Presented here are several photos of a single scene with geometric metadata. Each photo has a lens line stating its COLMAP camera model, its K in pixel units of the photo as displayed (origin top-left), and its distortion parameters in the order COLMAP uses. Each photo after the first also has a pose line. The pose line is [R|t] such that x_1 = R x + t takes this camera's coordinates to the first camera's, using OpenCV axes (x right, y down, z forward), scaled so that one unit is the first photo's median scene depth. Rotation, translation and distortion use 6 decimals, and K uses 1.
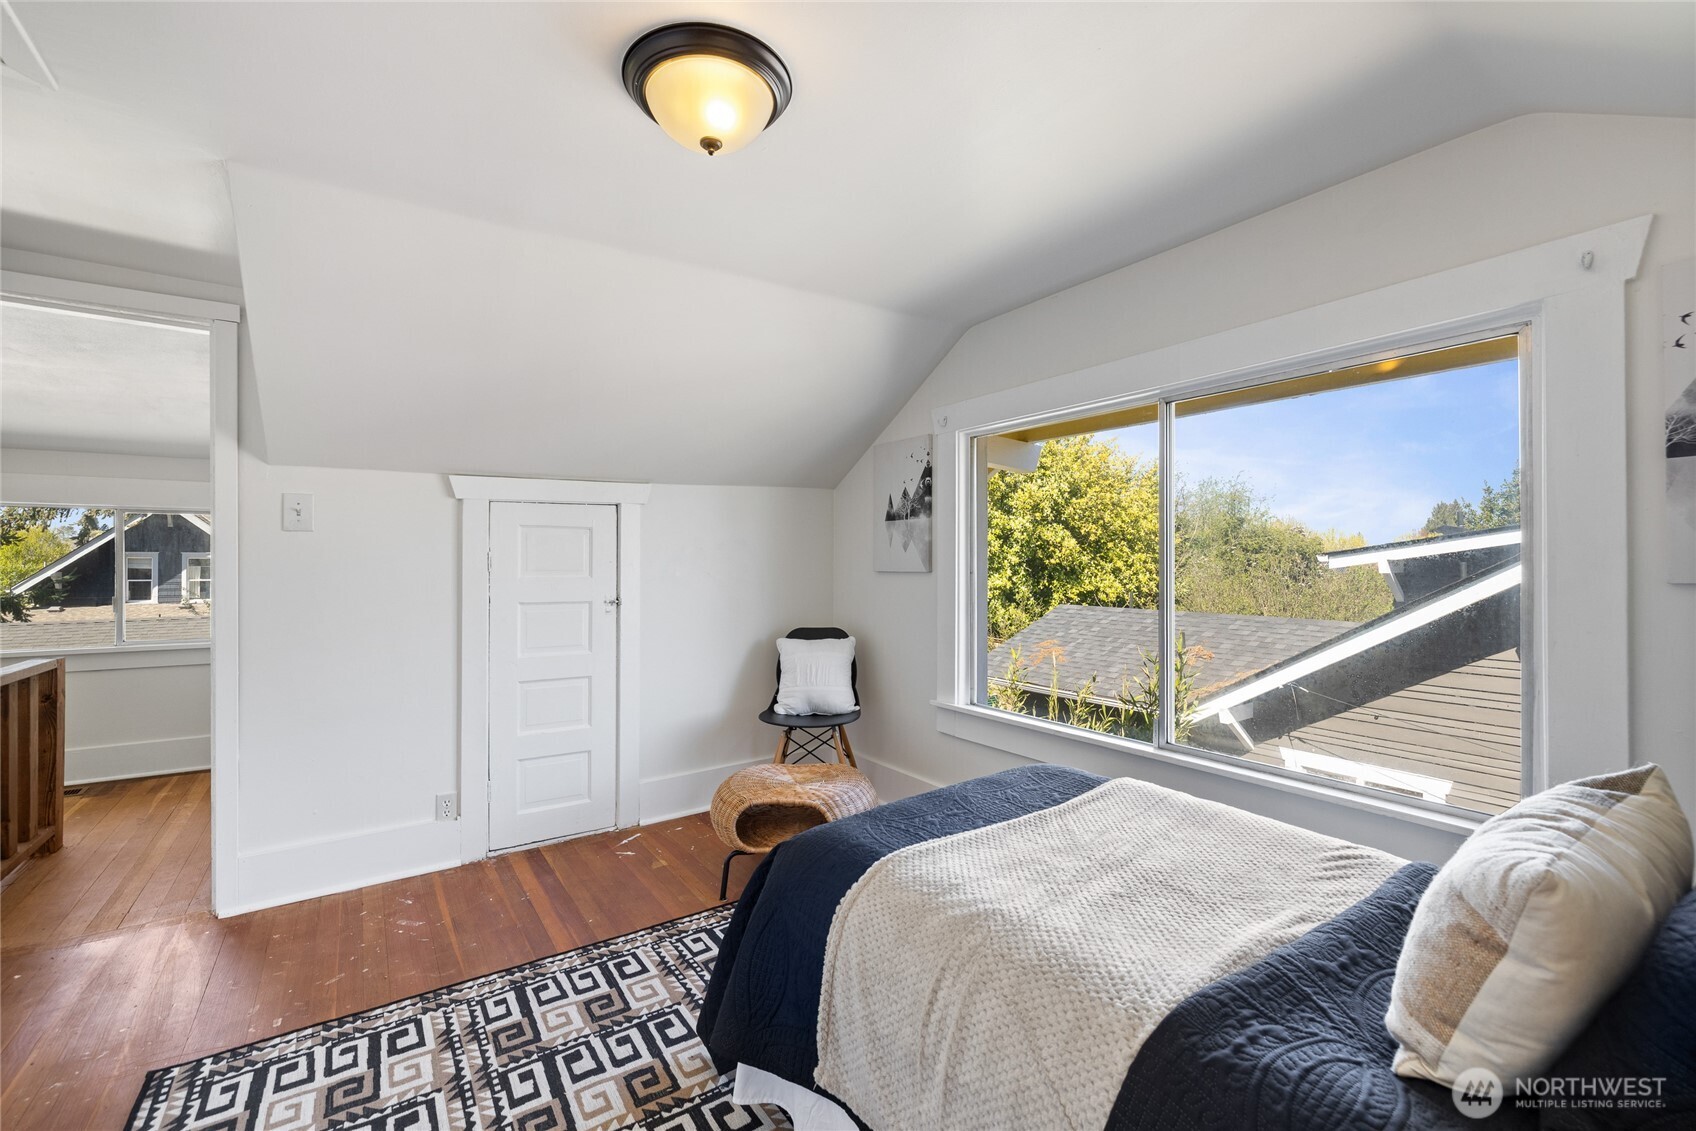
lens RADIAL K [[716.1, 0, 825.9], [0, 716.1, 558.7], [0, 0, 1]] dist [0.002277, -0.000094]
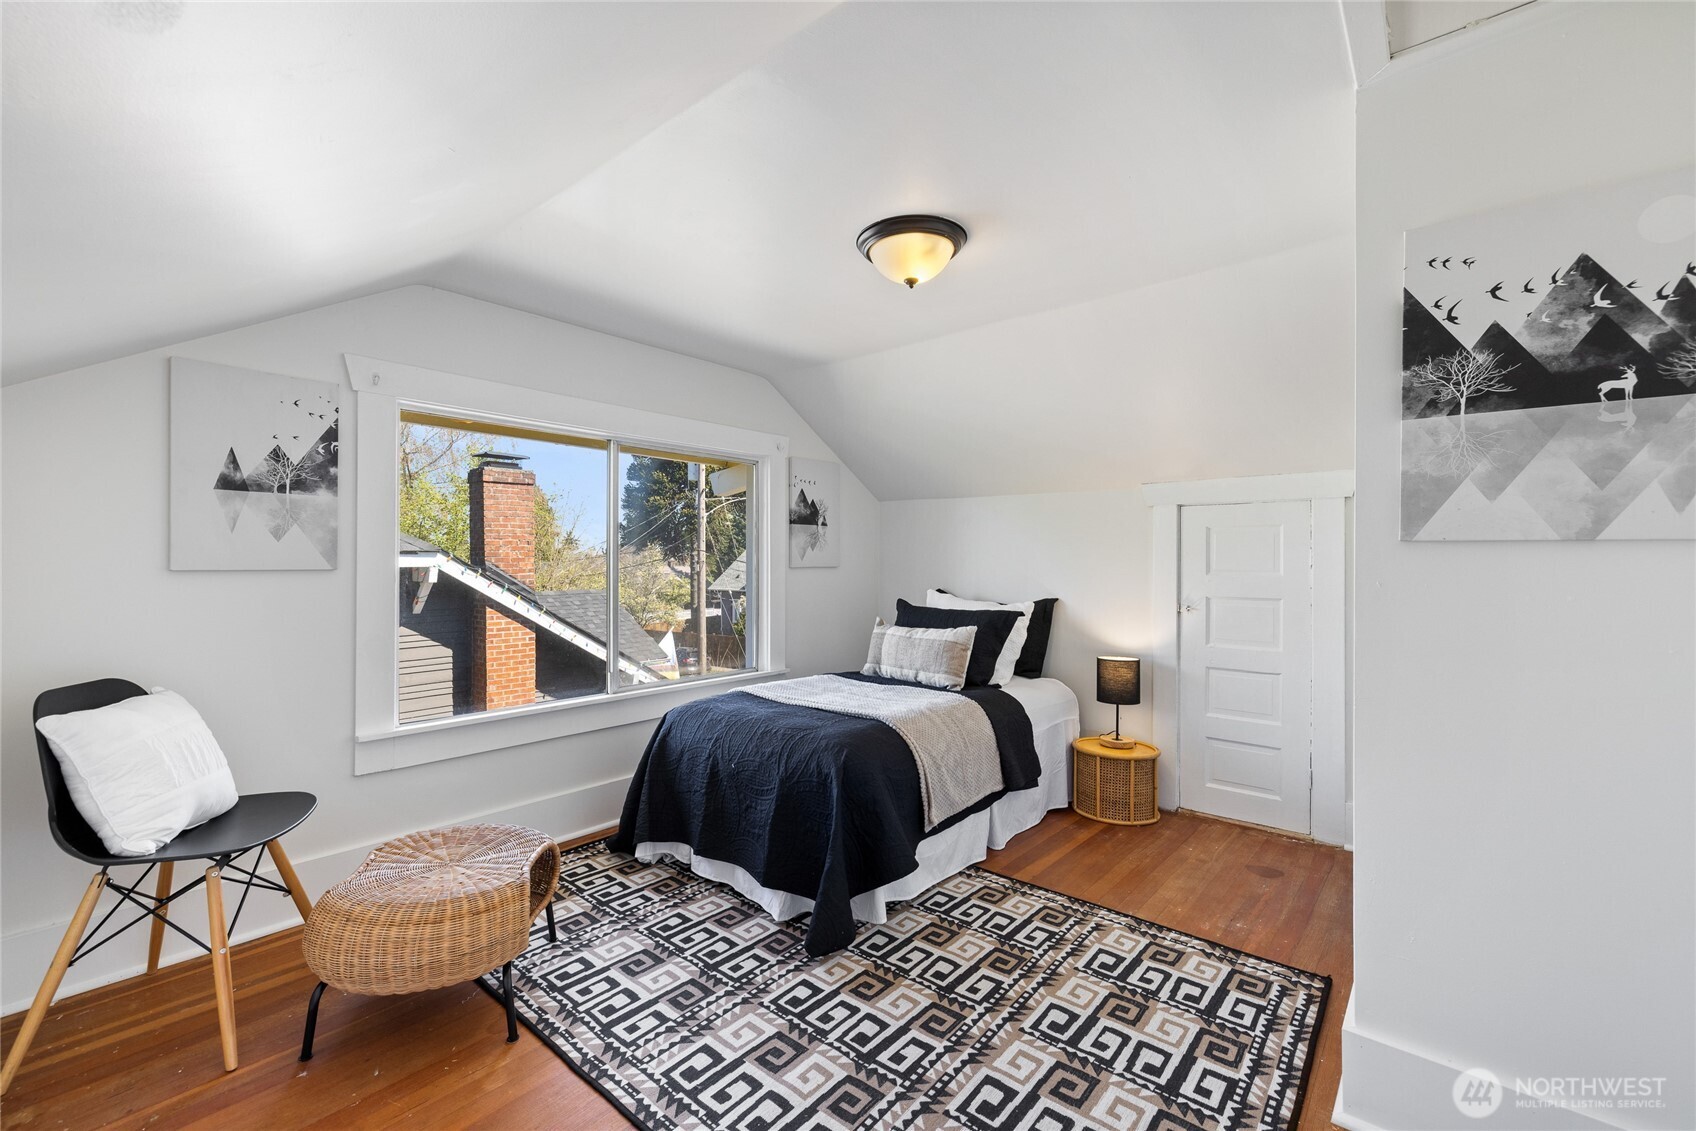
lens RADIAL K [[716.1, 0, 825.9], [0, 716.1, 558.7], [0, 0, 1]] dist [0.002277, -0.000094]
pose [[-0.267718, 0.008557, 0.963459, -1.159270], [-0.007297, 0.999914, -0.010908, 0.019196], [-0.963470, -0.009950, -0.267633, 1.159159]]
